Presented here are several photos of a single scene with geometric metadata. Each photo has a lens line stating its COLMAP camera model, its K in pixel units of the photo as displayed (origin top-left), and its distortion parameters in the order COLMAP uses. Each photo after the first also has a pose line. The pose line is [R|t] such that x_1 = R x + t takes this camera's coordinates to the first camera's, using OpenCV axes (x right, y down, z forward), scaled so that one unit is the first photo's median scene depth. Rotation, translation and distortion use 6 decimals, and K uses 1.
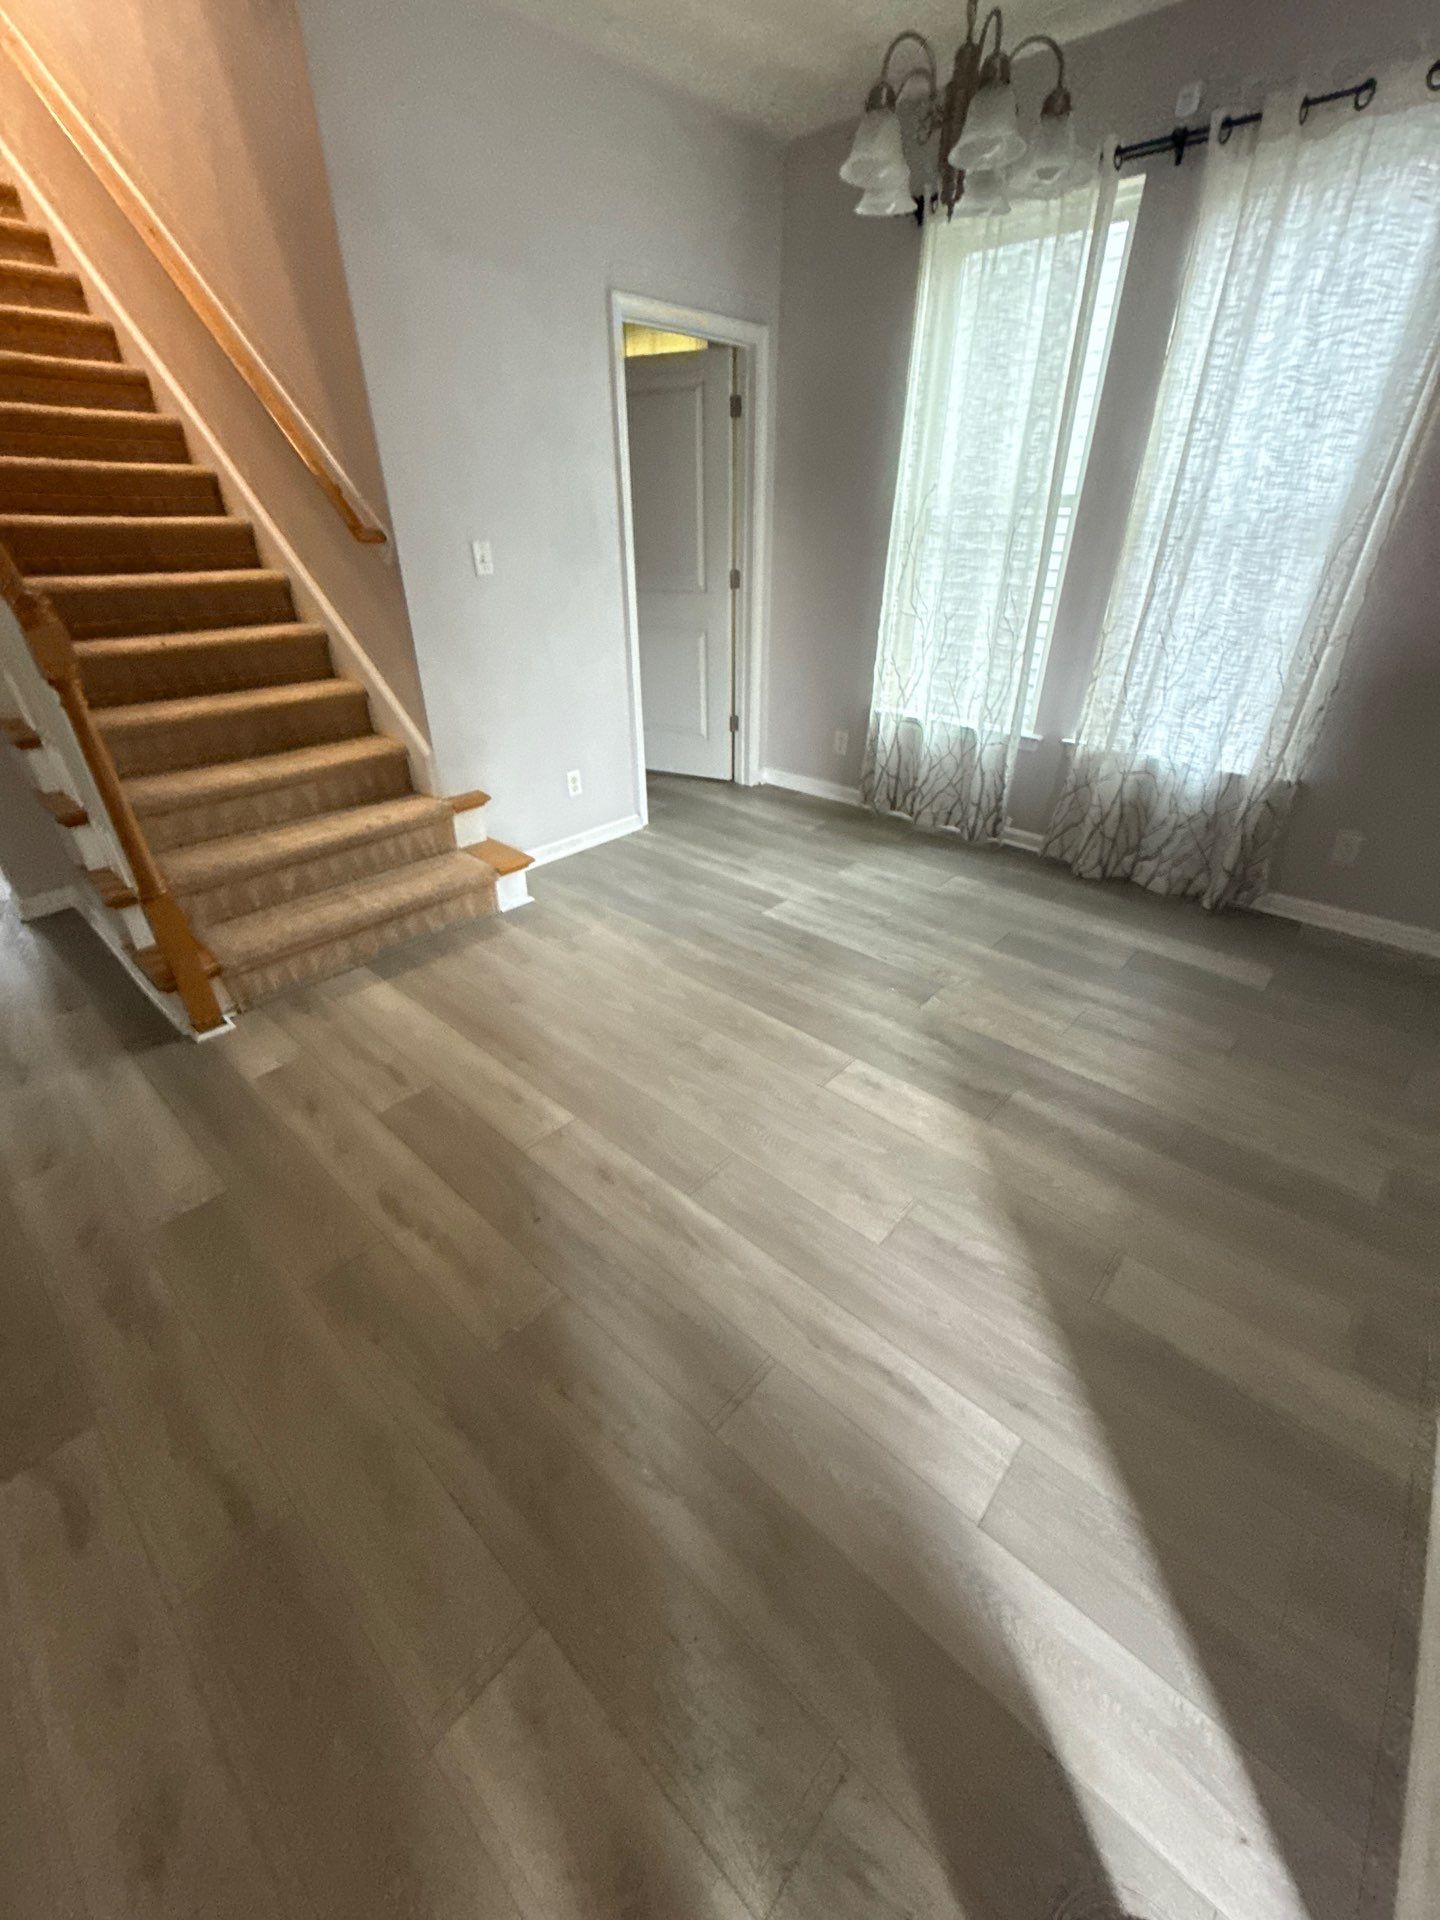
lens RADIAL K [[763.2, 0, 718.8], [0, 763.2, 954.6], [0, 0, 1]] dist [-0.000326, 0.000110]
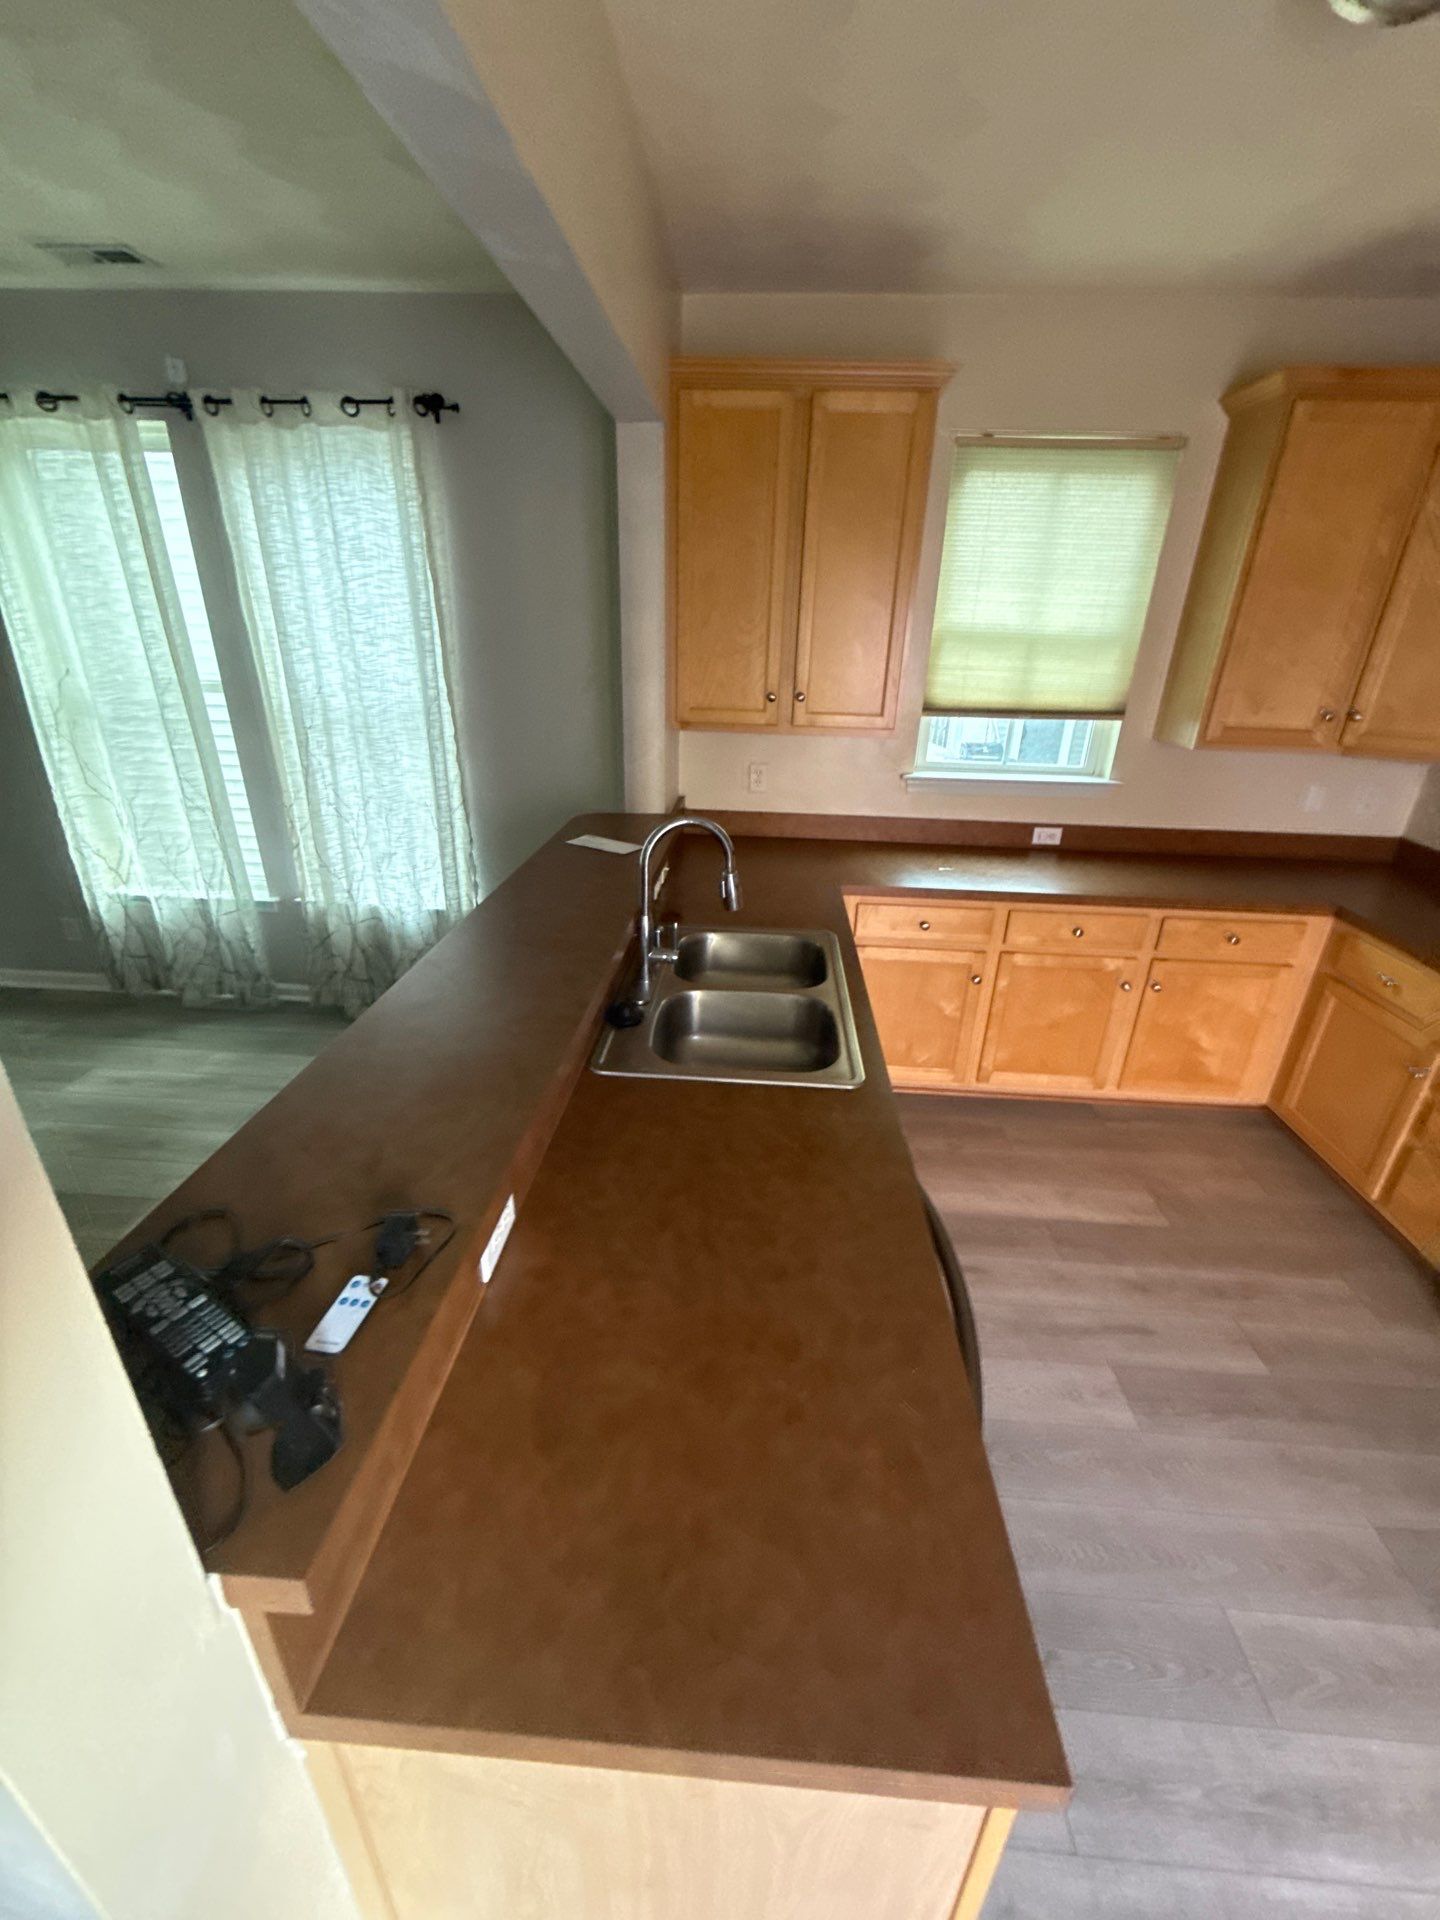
lens RADIAL K [[763.2, 0, 720.3], [0, 763.2, 965.1], [0, 0, 1]] dist [-0.000326, 0.000110]
pose [[0.784508, -0.227741, 0.576785, 0.302856], [0.282664, 0.959202, -0.005725, -0.025371], [-0.551949, 0.167528, 0.816876, -0.175223]]
